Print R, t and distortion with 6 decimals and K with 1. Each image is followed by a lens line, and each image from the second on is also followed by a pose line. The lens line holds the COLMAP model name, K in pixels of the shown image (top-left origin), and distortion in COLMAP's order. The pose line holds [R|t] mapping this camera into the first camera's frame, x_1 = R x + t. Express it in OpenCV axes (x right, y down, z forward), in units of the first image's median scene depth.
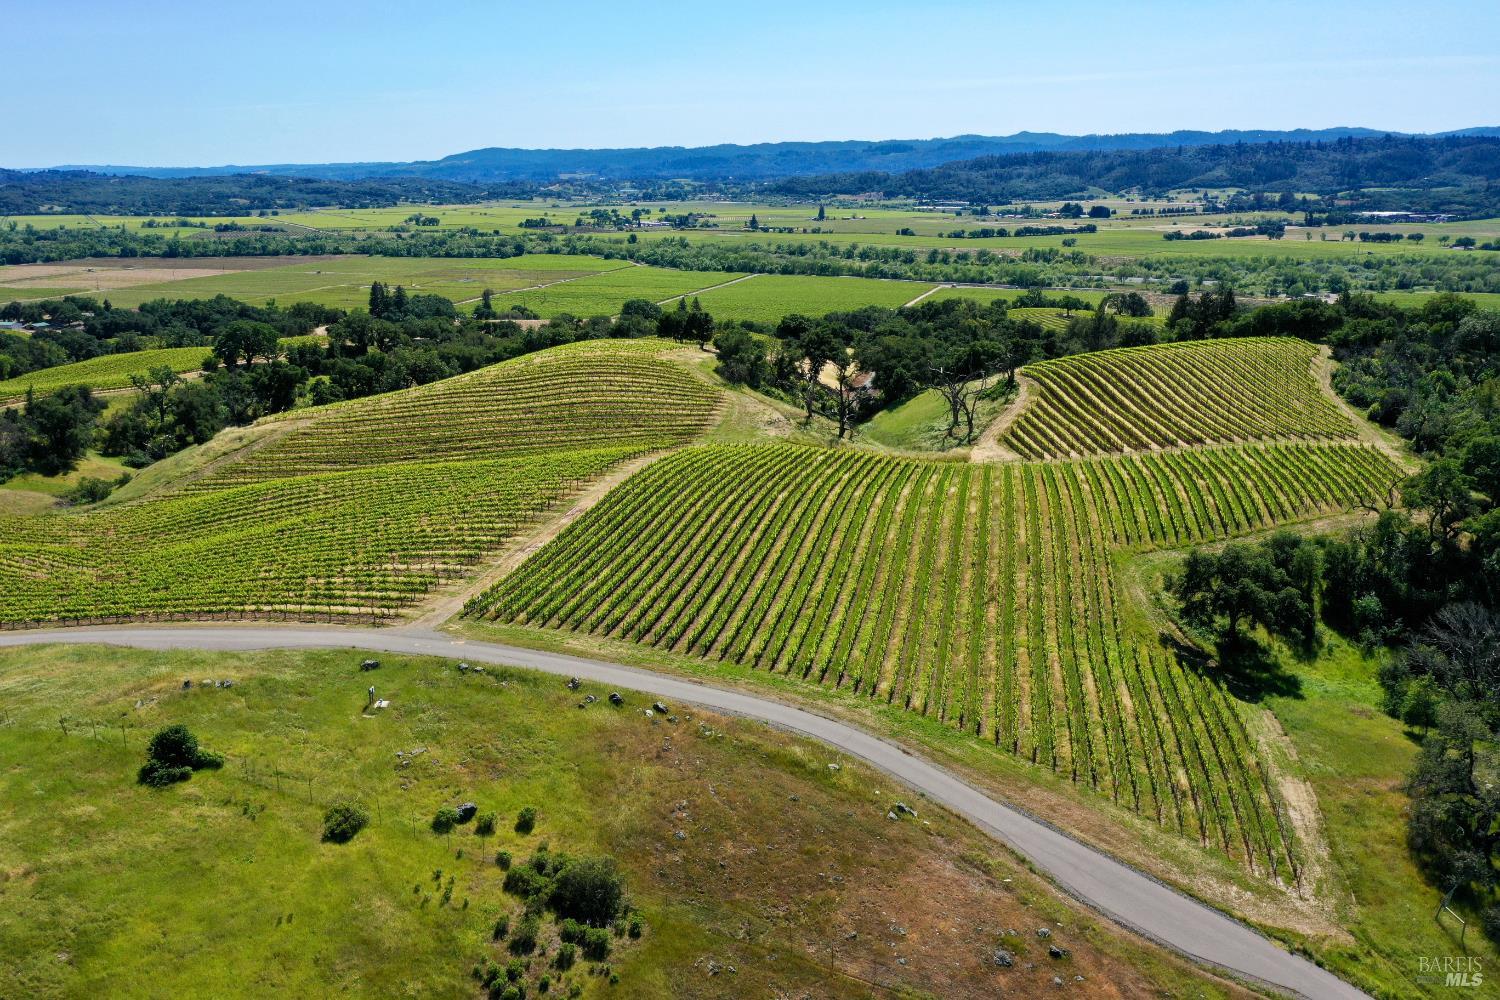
lens RADIAL K [[1183.1, 0, 749.6], [0, 1183.1, 496.3], [0, 0, 1]] dist [-0.001589, -0.004007]
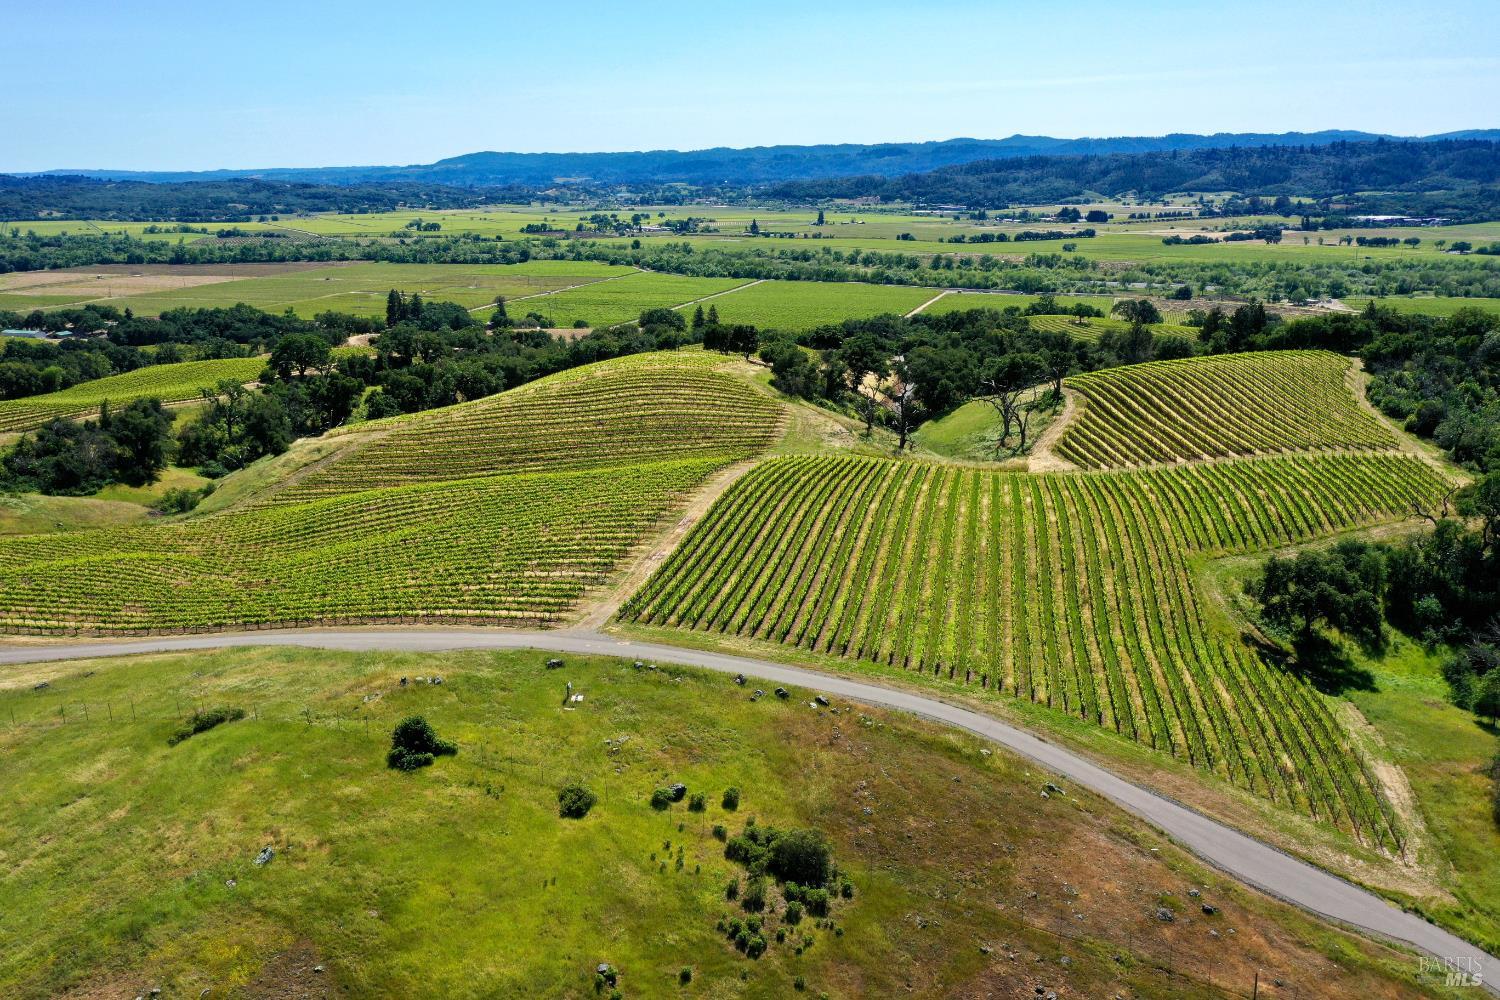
lens RADIAL K [[1183.1, 0, 749.6], [0, 1183.1, 496.3], [0, 0, 1]] dist [-0.001589, -0.004007]
pose [[0.999982, -0.002912, 0.005331, -0.009184], [0.002925, 0.999993, -0.002463, -0.000701], [-0.005324, 0.002478, 0.999983, -0.007104]]
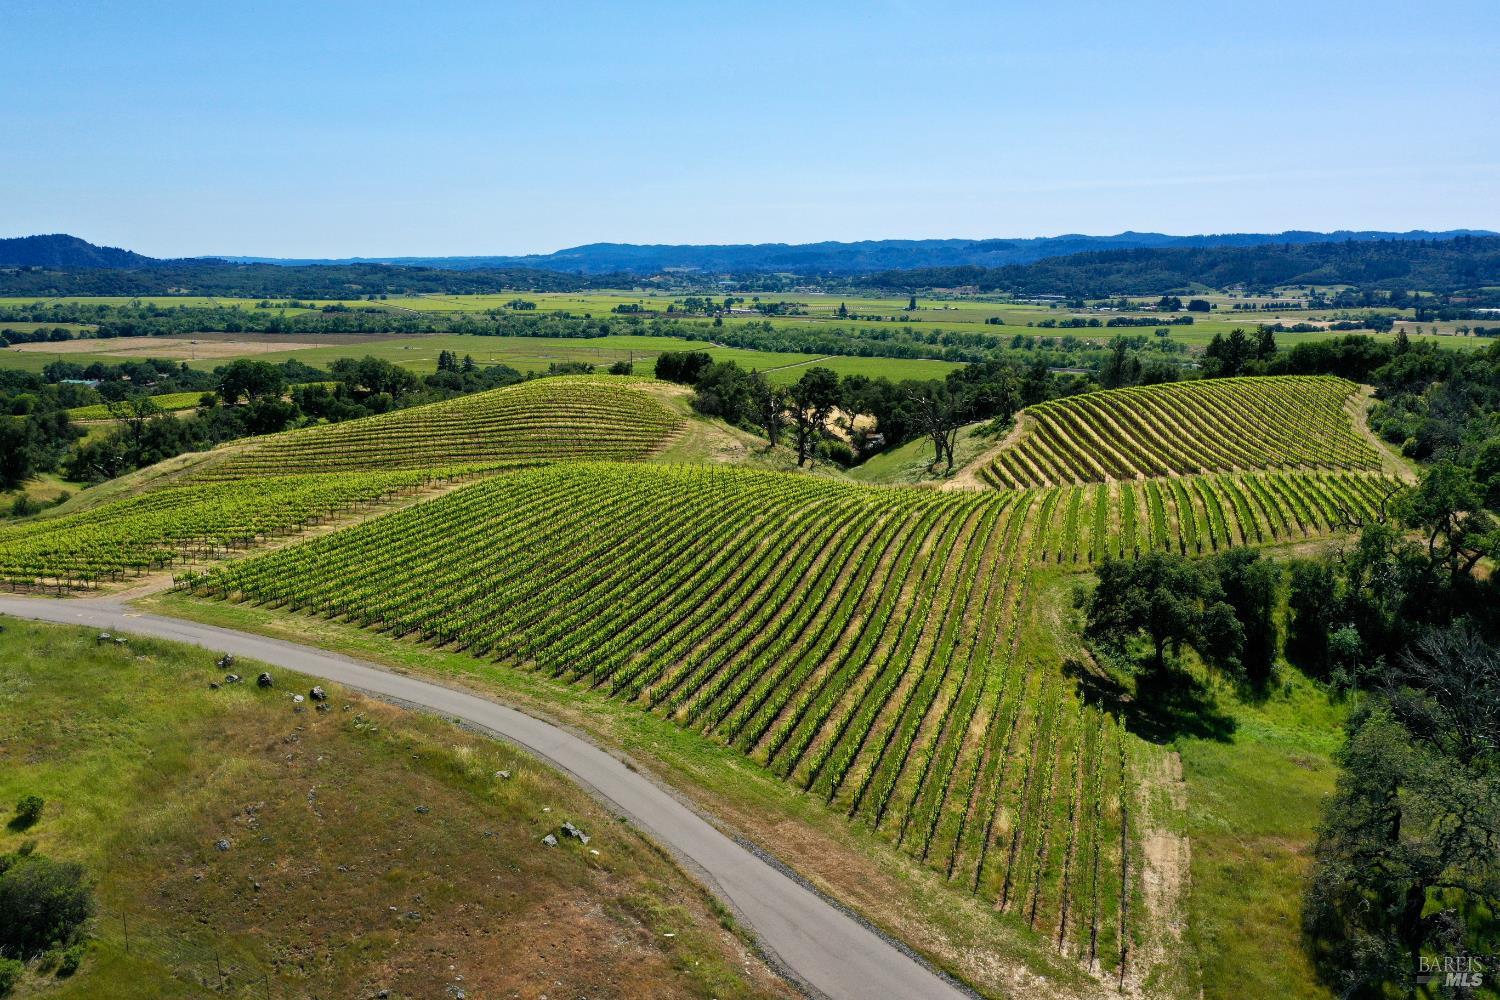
lens RADIAL K [[1183.1, 0, 749.6], [0, 1183.1, 496.3], [0, 0, 1]] dist [-0.001589, -0.004007]
pose [[0.996233, 0.026271, -0.082647, 0.016448], [-0.032628, 0.996533, -0.076536, 0.006142], [0.080350, 0.078944, 0.993636, 0.014988]]
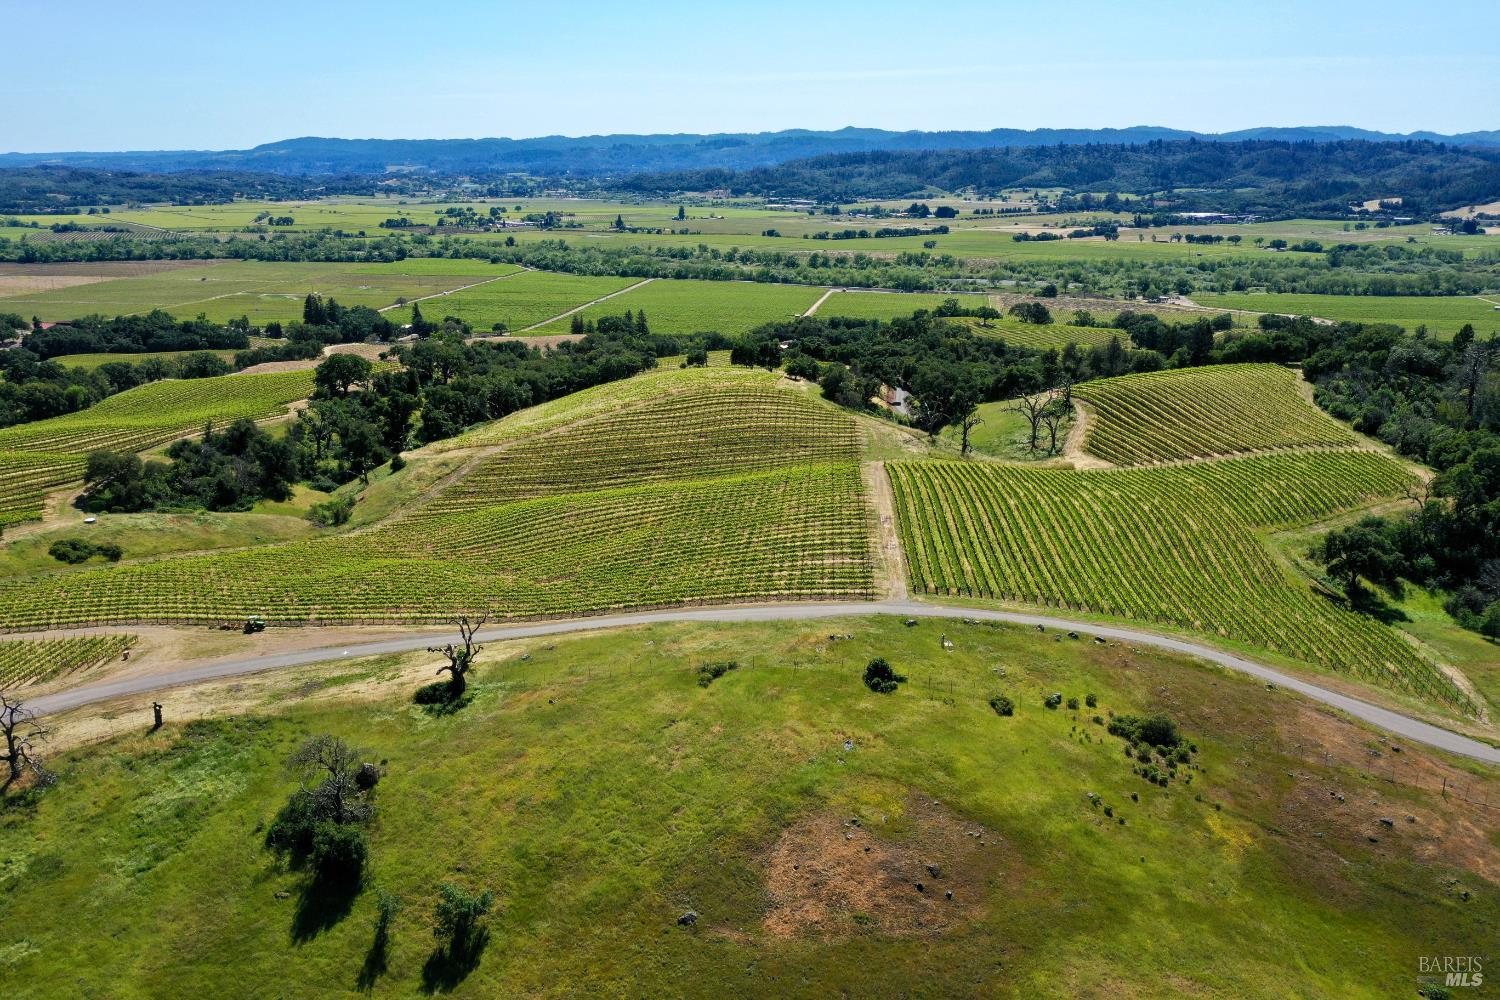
lens RADIAL K [[1183.1, 0, 749.6], [0, 1183.1, 496.3], [0, 0, 1]] dist [-0.001589, -0.004007]
pose [[0.989875, -0.031412, 0.138424, -0.047676], [0.030475, 0.999496, 0.008883, -0.002921], [-0.138633, -0.004575, 0.990333, -0.033673]]
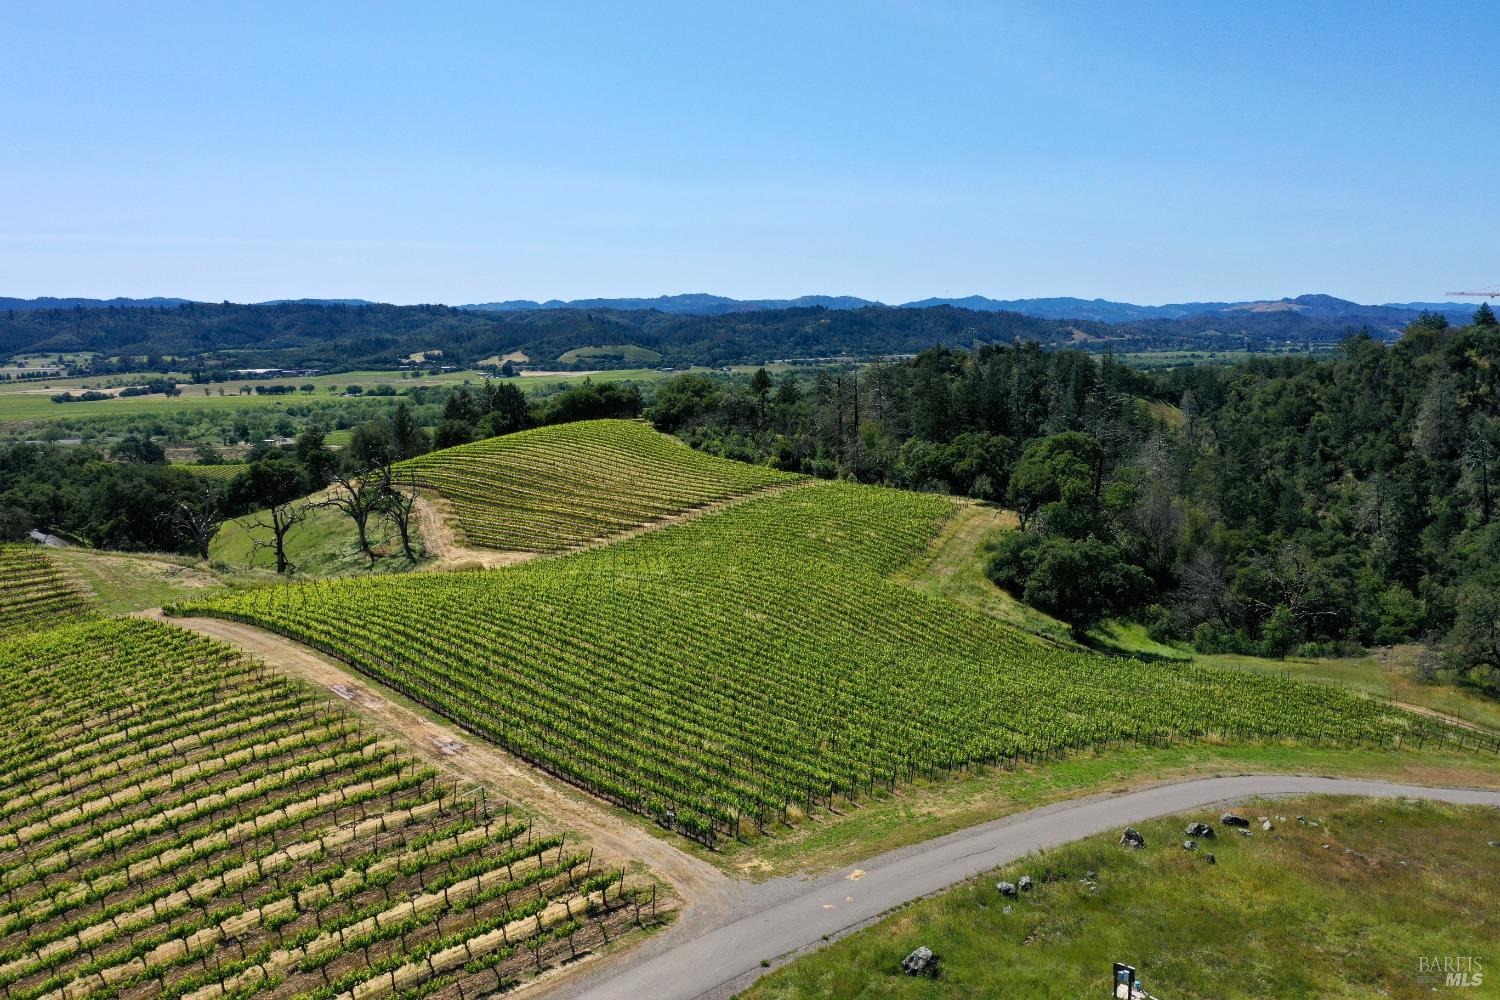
lens RADIAL K [[1183.1, 0, 749.6], [0, 1183.1, 496.3], [0, 0, 1]] dist [-0.001589, -0.004007]
pose [[0.613607, -0.110266, 0.781875, -0.044065], [0.216483, 0.975752, -0.032286, -0.001724], [-0.759356, 0.189073, 0.622599, 0.047344]]
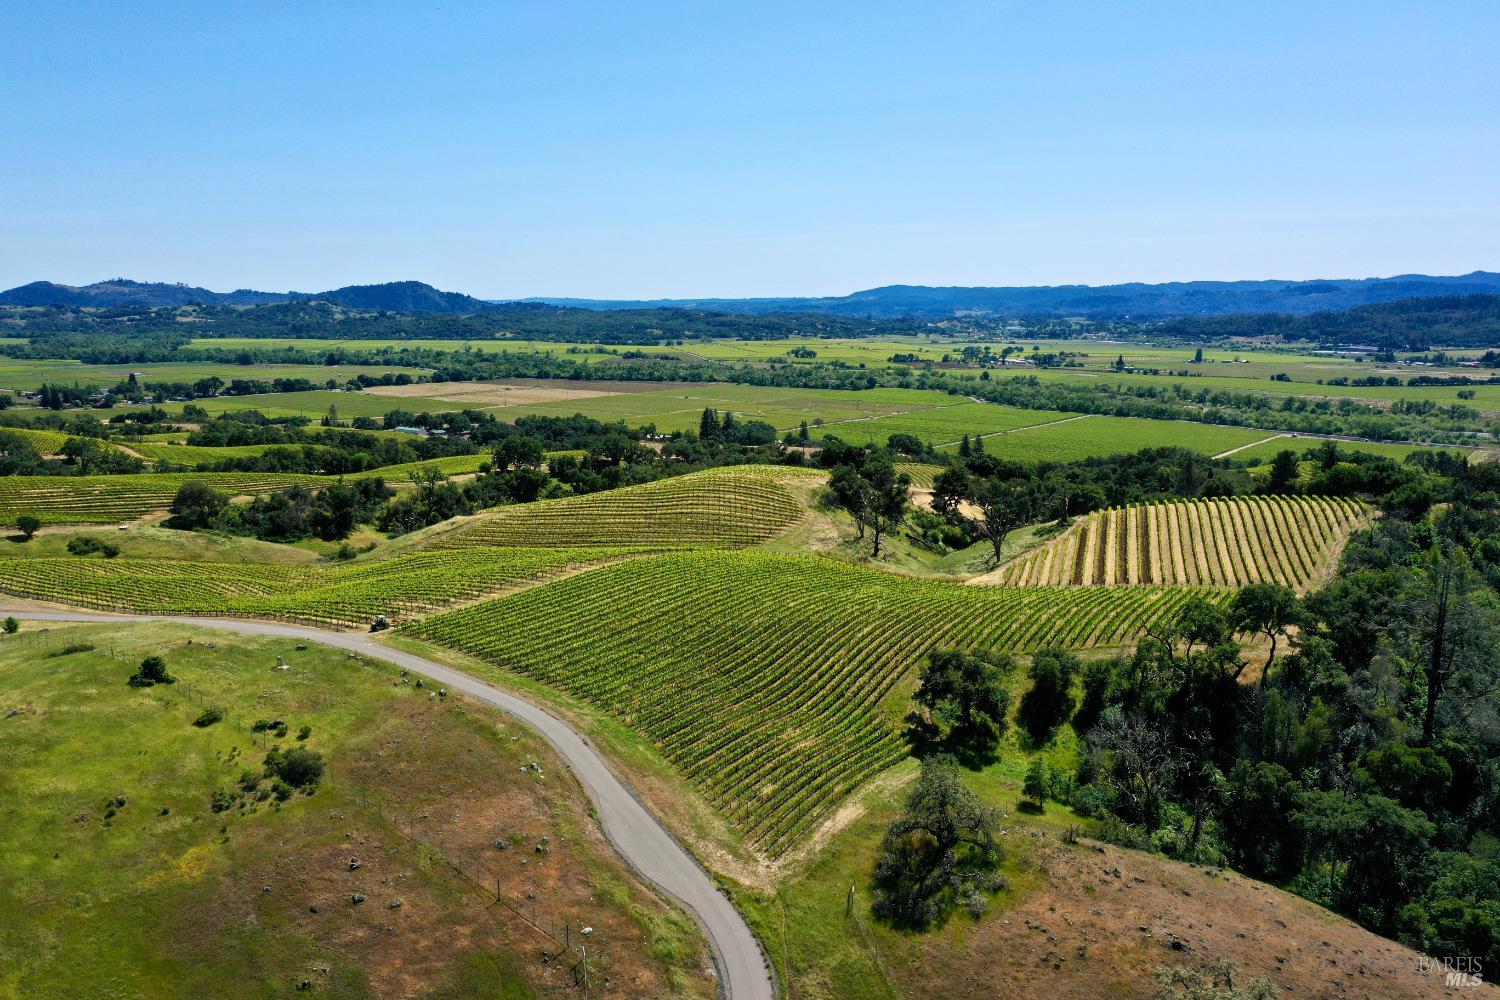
lens RADIAL K [[1183.1, 0, 749.6], [0, 1183.1, 496.3], [0, 0, 1]] dist [-0.001589, -0.004007]
pose [[0.945300, 0.062798, -0.320102, 0.047811], [-0.097465, 0.990843, -0.093443, 0.001907], [0.311302, 0.119530, 0.942764, -0.021759]]
